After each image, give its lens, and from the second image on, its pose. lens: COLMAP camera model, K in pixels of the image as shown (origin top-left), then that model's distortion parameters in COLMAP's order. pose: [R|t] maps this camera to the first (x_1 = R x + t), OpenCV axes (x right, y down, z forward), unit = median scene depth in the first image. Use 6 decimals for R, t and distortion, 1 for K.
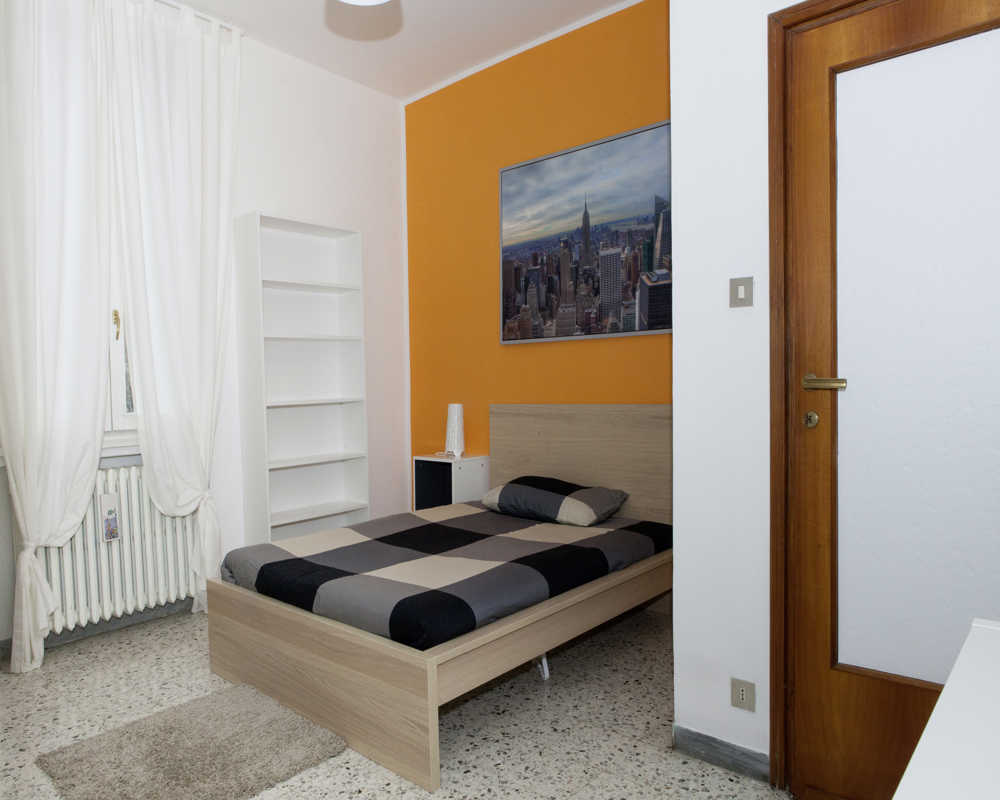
lens RADIAL K [[683.5, 0, 504.6], [0, 683.5, 407.8], [0, 0, 1]] dist [-0.003428, 0.009556]
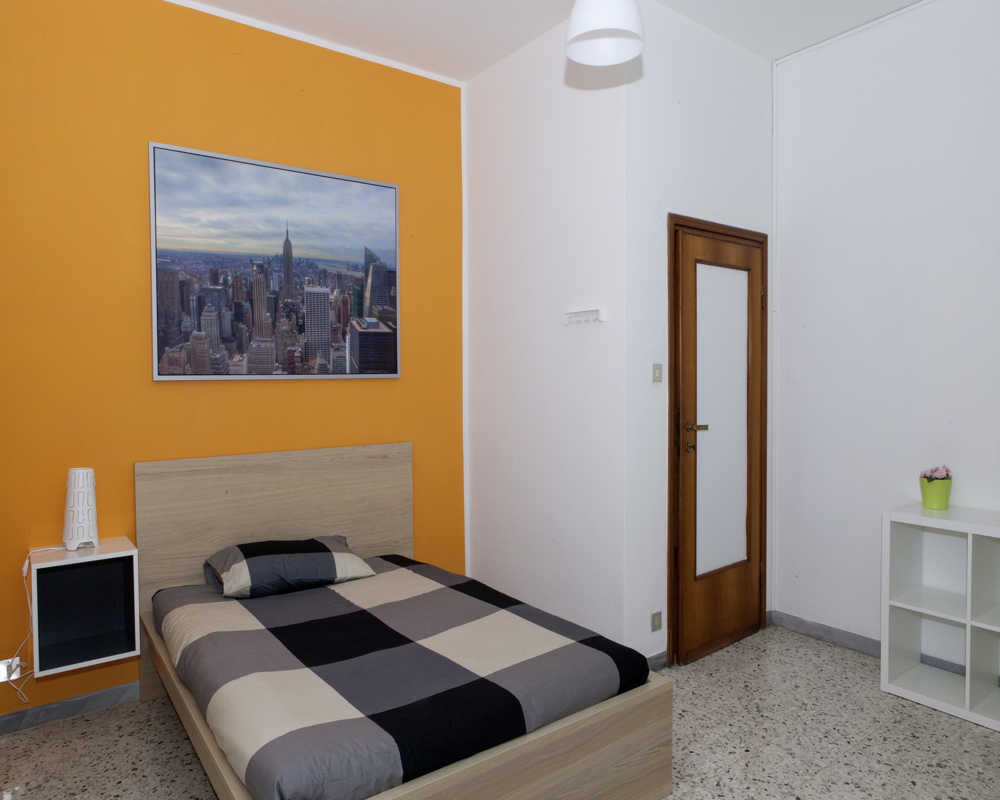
lens RADIAL K [[658.3, 0, 493.8], [0, 658.3, 400.6], [0, 0, 1]] dist [-0.002374, 0.001875]
pose [[0.240870, -0.019294, 0.970365, -0.676598], [0.038116, 0.999219, 0.010406, -0.072030], [-0.969809, 0.034480, 0.241418, 0.534202]]
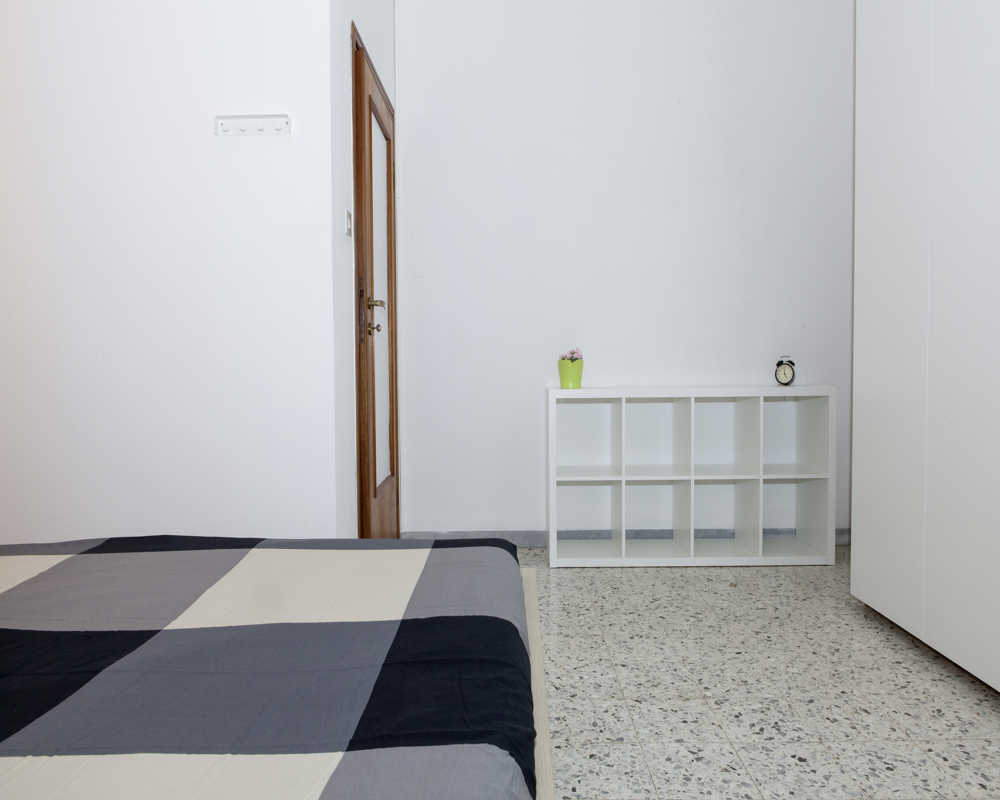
lens RADIAL K [[683.5, 0, 504.6], [0, 683.5, 407.8], [0, 0, 1]] dist [-0.003428, 0.009556]
pose [[-0.630138, -0.022286, 0.776163, -0.412895], [0.041928, 0.997153, 0.062672, 0.052335], [-0.775350, 0.072035, -0.627410, 0.835136]]
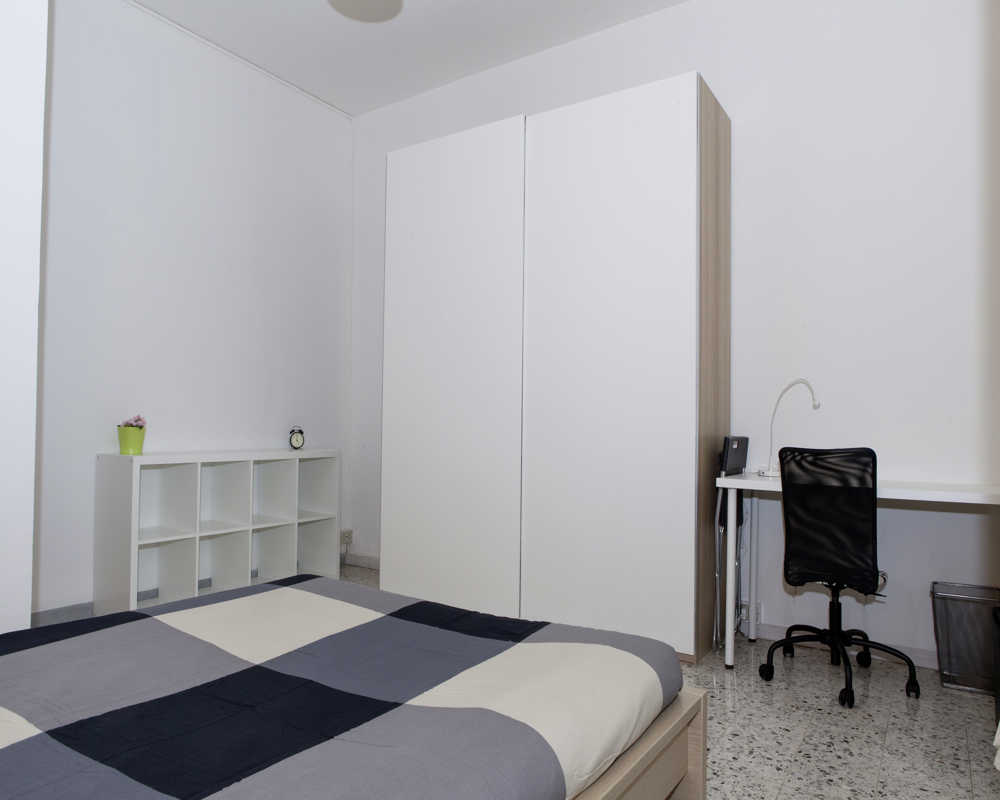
lens RADIAL K [[683.5, 0, 504.6], [0, 683.5, 407.8], [0, 0, 1]] dist [-0.003428, 0.009556]
pose [[-0.992718, -0.002956, -0.120429, -0.167831], [-0.003679, 0.999977, 0.005784, 0.018144], [0.120409, 0.006184, -0.992705, 1.166662]]
